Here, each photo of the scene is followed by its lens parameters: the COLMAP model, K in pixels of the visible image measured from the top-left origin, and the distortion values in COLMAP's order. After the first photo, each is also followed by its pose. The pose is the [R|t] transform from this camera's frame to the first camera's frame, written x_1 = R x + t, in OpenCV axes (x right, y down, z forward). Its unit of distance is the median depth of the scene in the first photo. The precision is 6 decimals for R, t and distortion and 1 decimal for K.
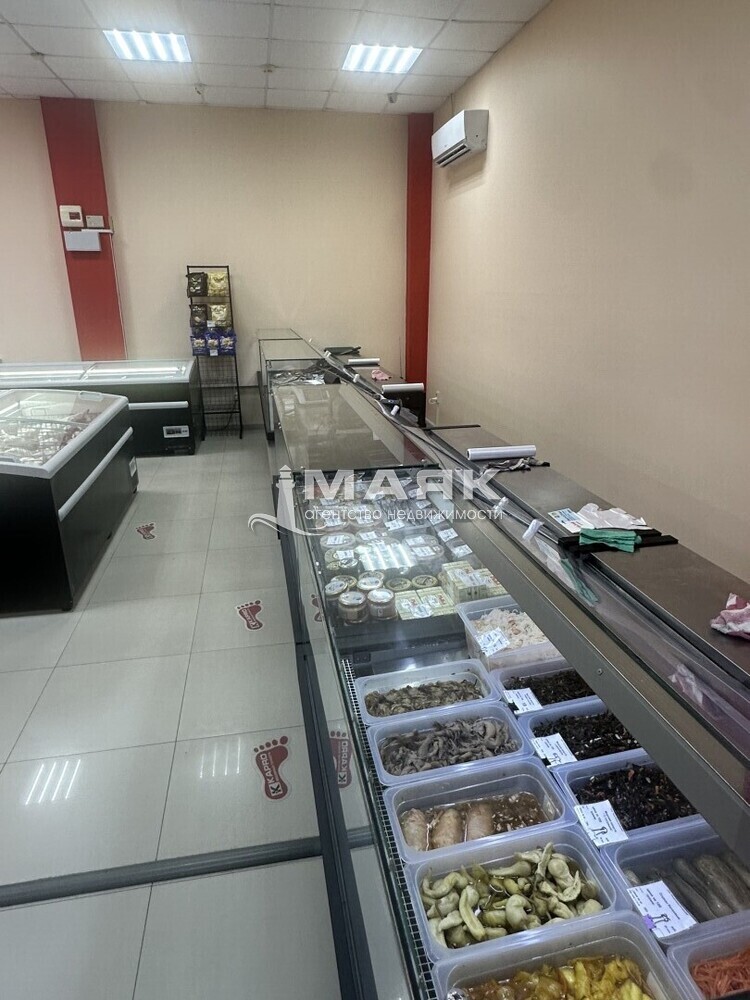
lens RADIAL K [[595.1, 0, 391.4], [0, 595.1, 502.1], [0, 0, 1]] dist [-0.046036, 0.001610]
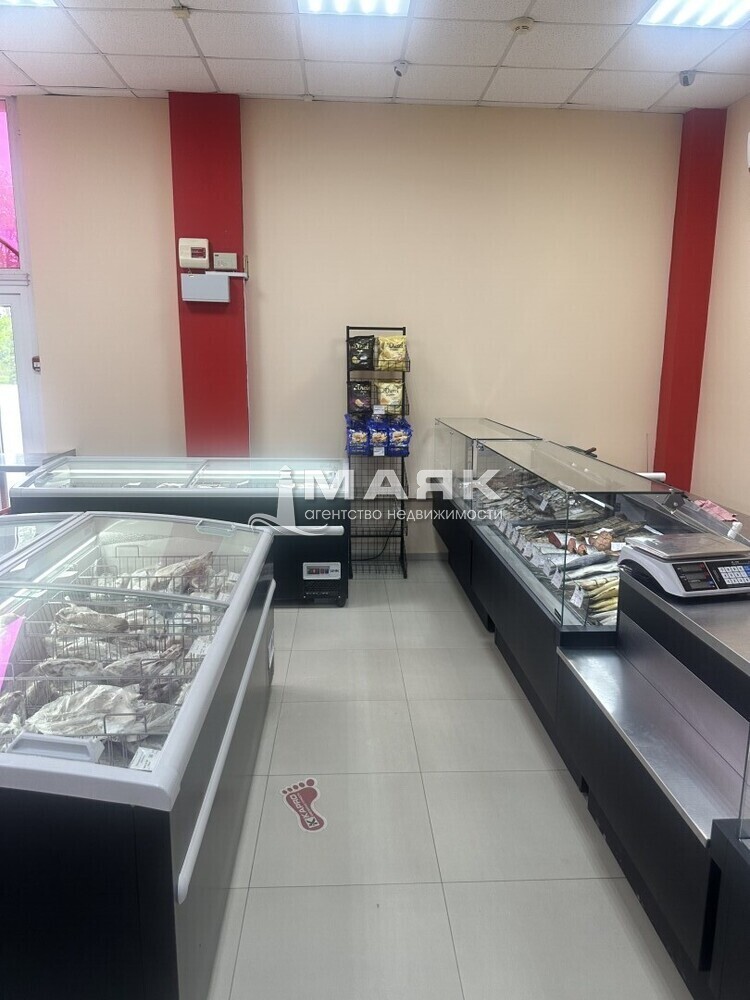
lens RADIAL K [[702.3, 0, 378.1], [0, 702.3, 500.0], [0, 0, 1]] dist [0.010981, 0.000279]
pose [[0.985912, 0.050786, -0.159369, -0.174054], [-0.073821, 0.987092, -0.142130, -0.087295], [0.150093, 0.151892, 0.976934, 0.234957]]
